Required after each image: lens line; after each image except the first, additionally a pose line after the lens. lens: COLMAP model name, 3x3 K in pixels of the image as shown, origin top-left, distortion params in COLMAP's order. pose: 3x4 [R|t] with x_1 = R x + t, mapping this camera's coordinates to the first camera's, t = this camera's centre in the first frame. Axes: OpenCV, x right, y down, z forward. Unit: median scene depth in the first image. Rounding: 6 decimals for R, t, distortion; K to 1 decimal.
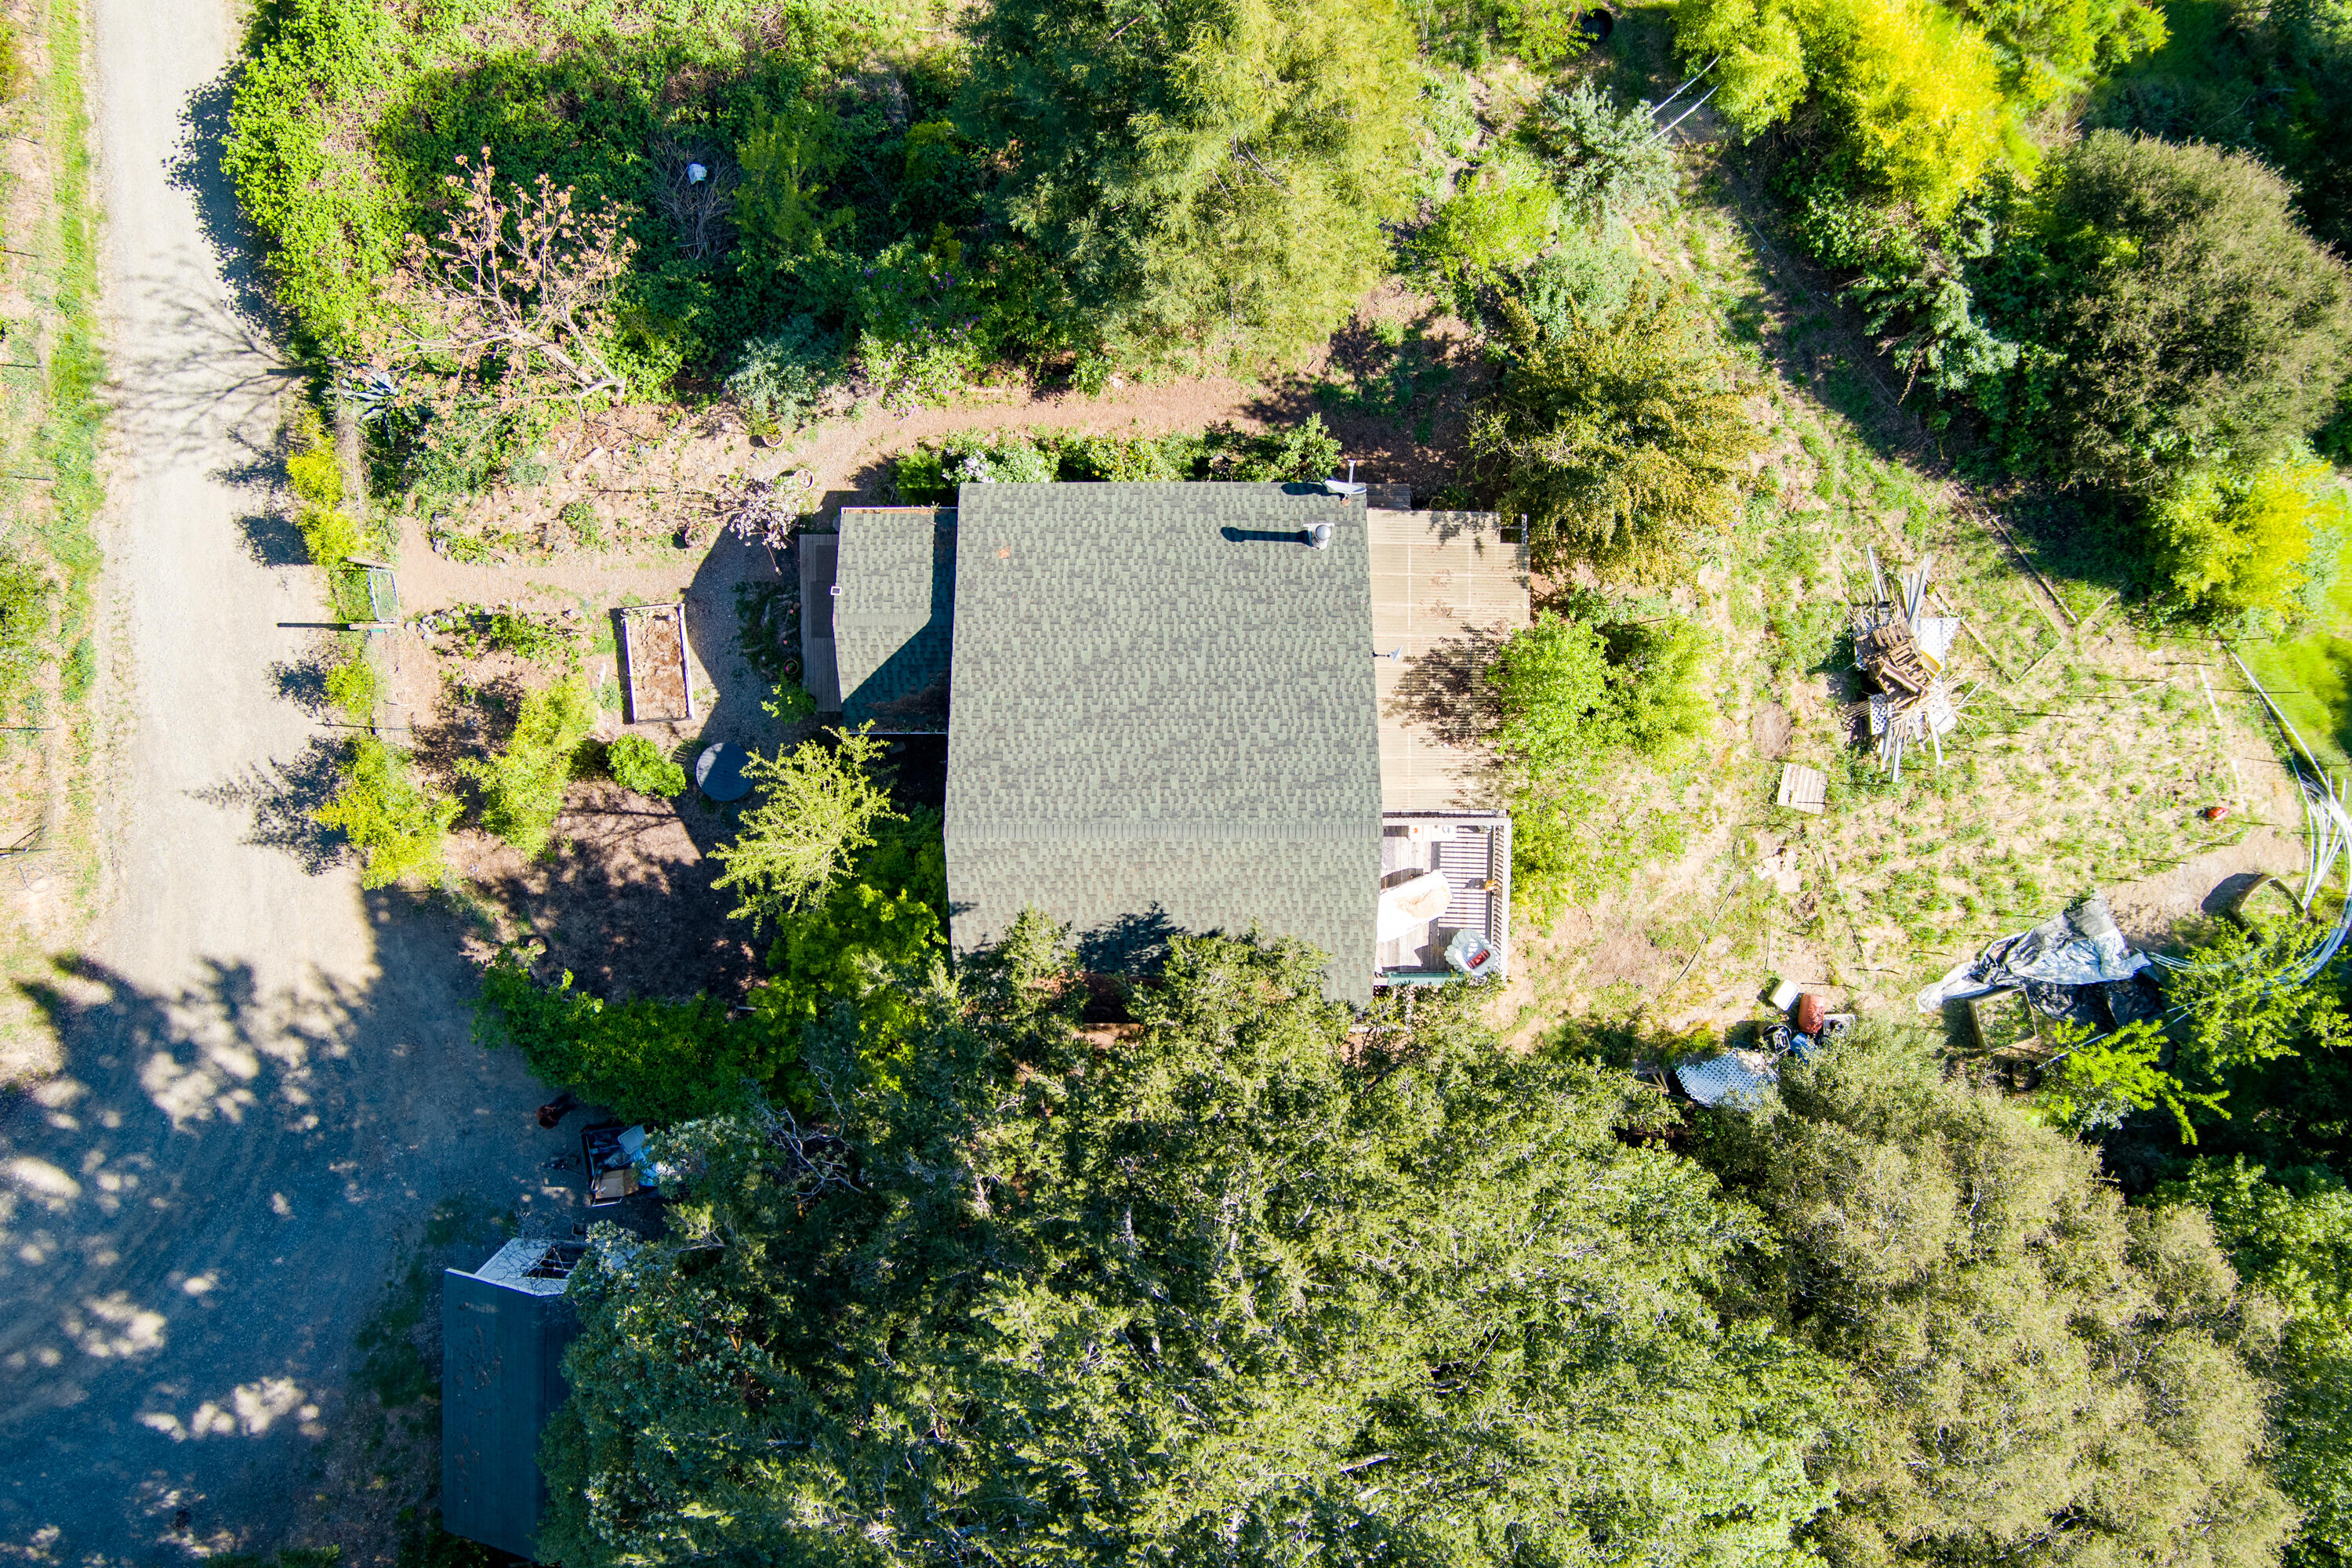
lens RADIAL K [[1909.4, 0, 1176.0], [0, 1909.4, 784.0], [0, 0, 1]] dist [-0.077720, -0.004884]
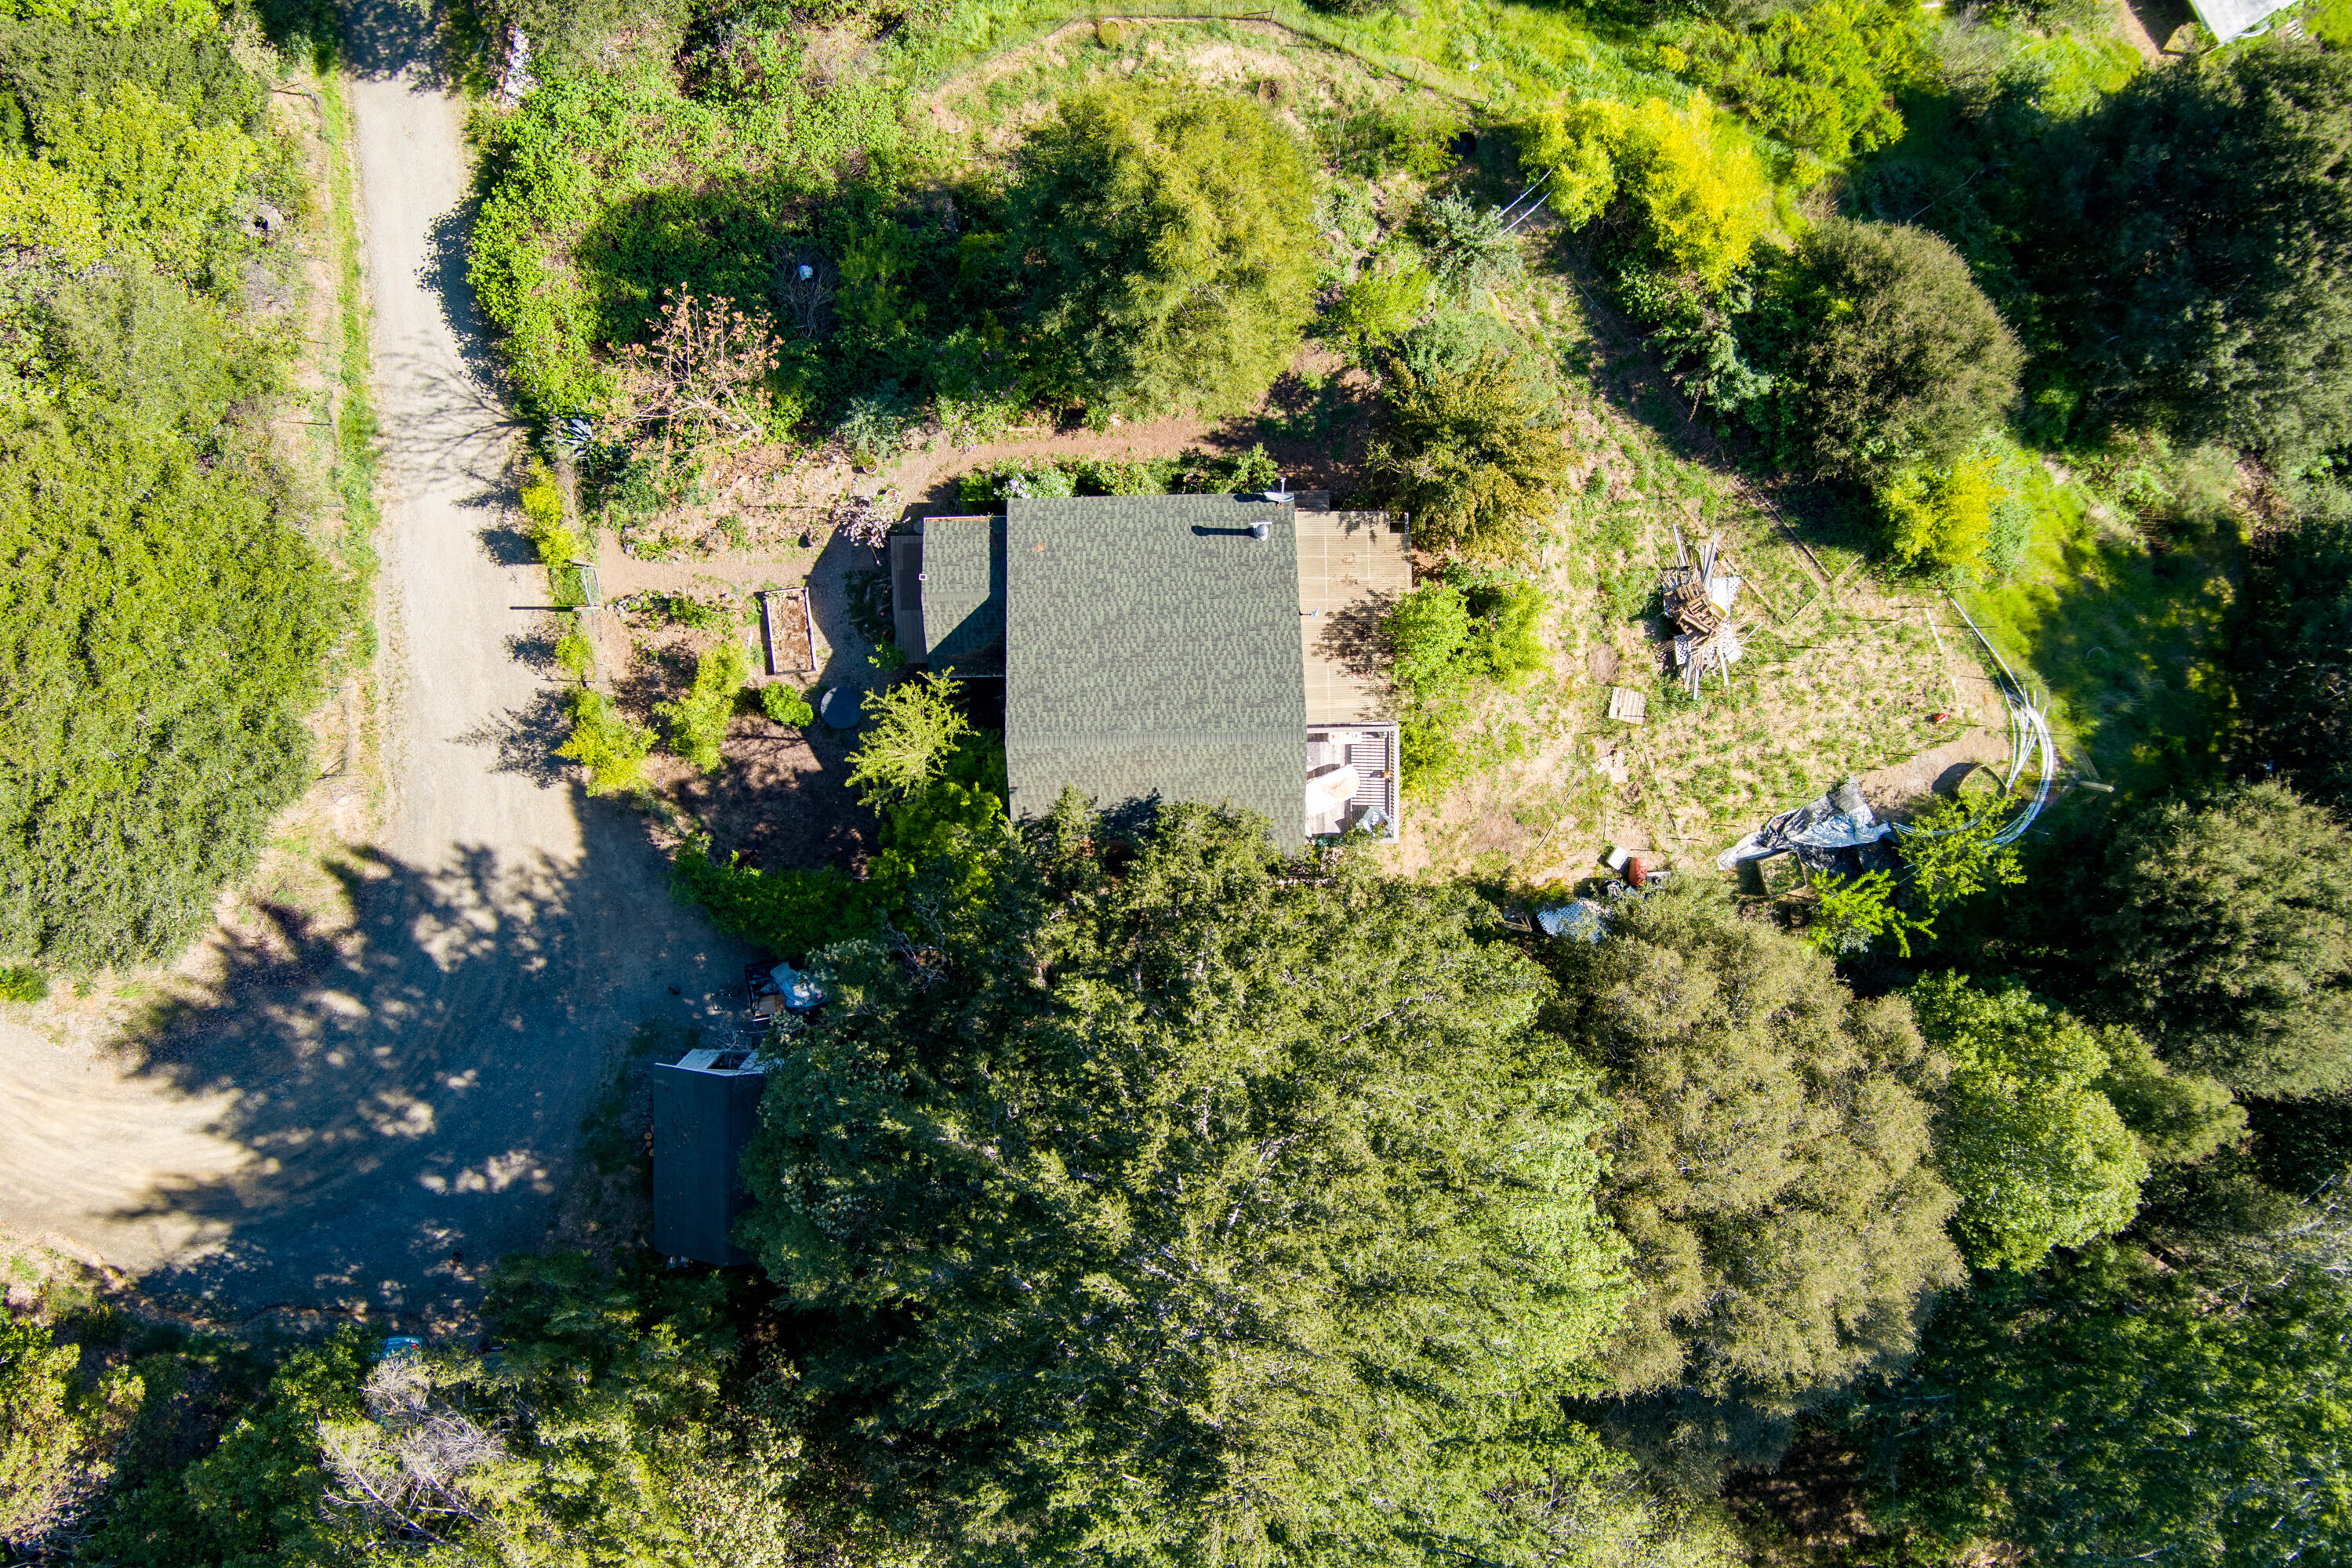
lens RADIAL K [[1909.4, 0, 1176.0], [0, 1909.4, 784.0], [0, 0, 1]] dist [-0.077720, -0.004884]
pose [[0.999773, -0.021271, 0.001048, 0.005580], [0.021246, 0.999574, 0.019995, 0.026745], [-0.001472, -0.019968, 0.999800, -0.395352]]
